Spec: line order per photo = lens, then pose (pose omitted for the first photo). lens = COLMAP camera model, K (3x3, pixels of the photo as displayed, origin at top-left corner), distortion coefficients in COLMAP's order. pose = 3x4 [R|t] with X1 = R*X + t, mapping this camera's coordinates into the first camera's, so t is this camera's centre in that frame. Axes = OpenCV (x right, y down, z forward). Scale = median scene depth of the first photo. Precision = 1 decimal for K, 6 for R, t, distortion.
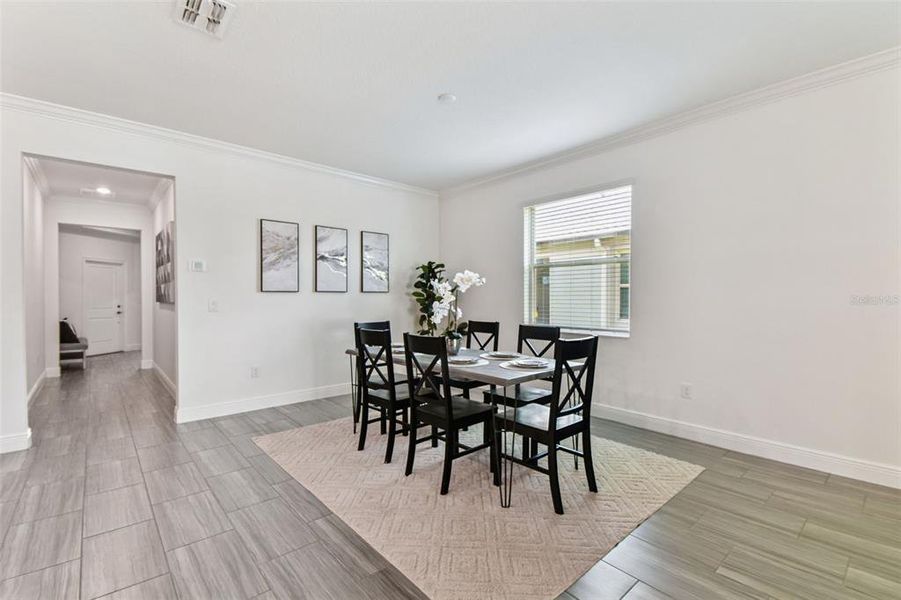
lens RADIAL K [[401.5, 0, 454.3], [0, 401.5, 295.3], [0, 0, 1]] dist [0.032429, -0.020314]
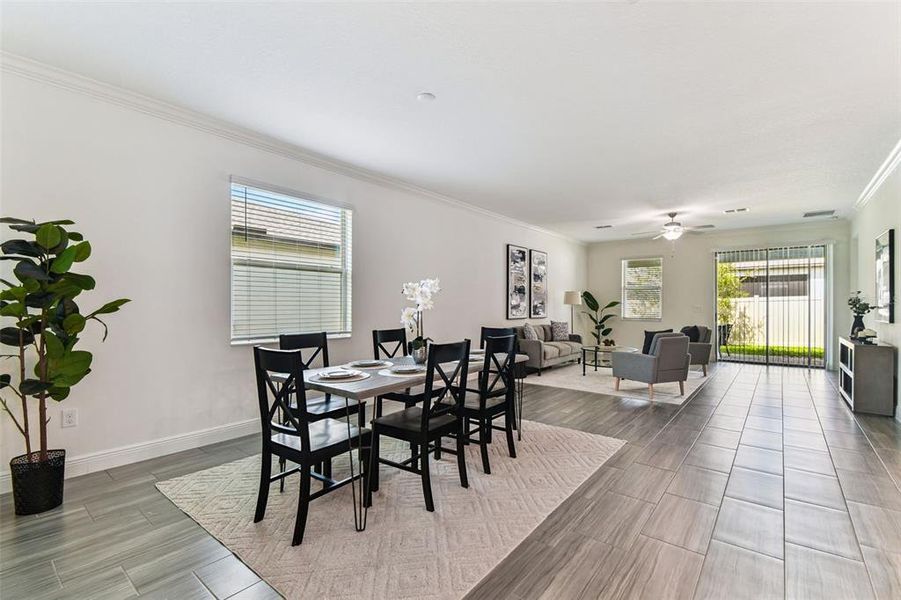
lens RADIAL K [[401.5, 0, 457.1], [0, 401.5, 305.8], [0, 0, 1]] dist [0.032429, -0.020314]
pose [[-0.175145, -0.002748, 0.984539, -0.640837], [-0.010862, 0.999941, 0.000859, 0.005777], [-0.984483, -0.010543, -0.175165, 0.718919]]
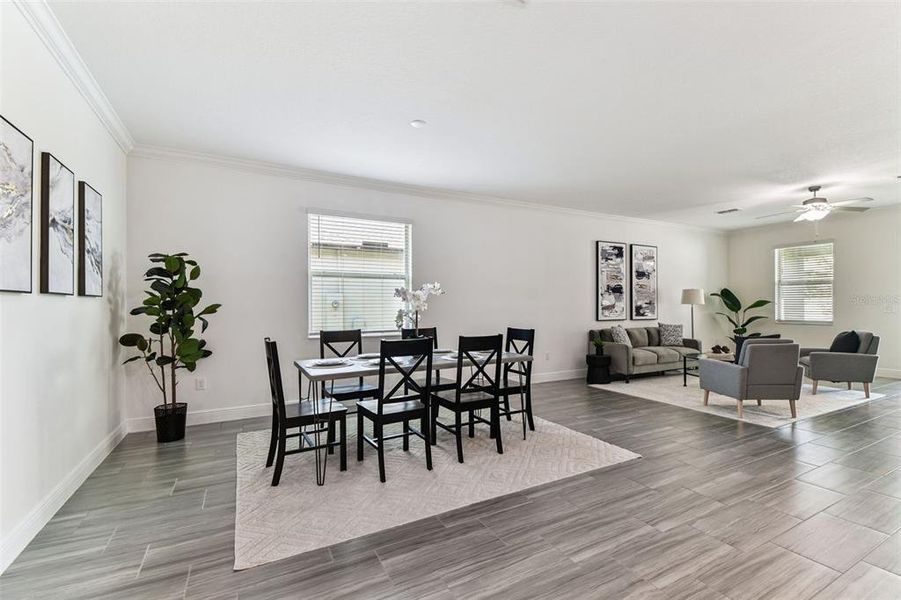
lens RADIAL K [[401.5, 0, 454.5], [0, 401.5, 306.0], [0, 0, 1]] dist [0.032429, -0.020314]
pose [[0.233502, -0.000972, 0.972356, -0.689646], [-0.003309, 0.999993, 0.001794, 0.002797], [-0.972351, -0.003637, 0.233497, 0.429213]]
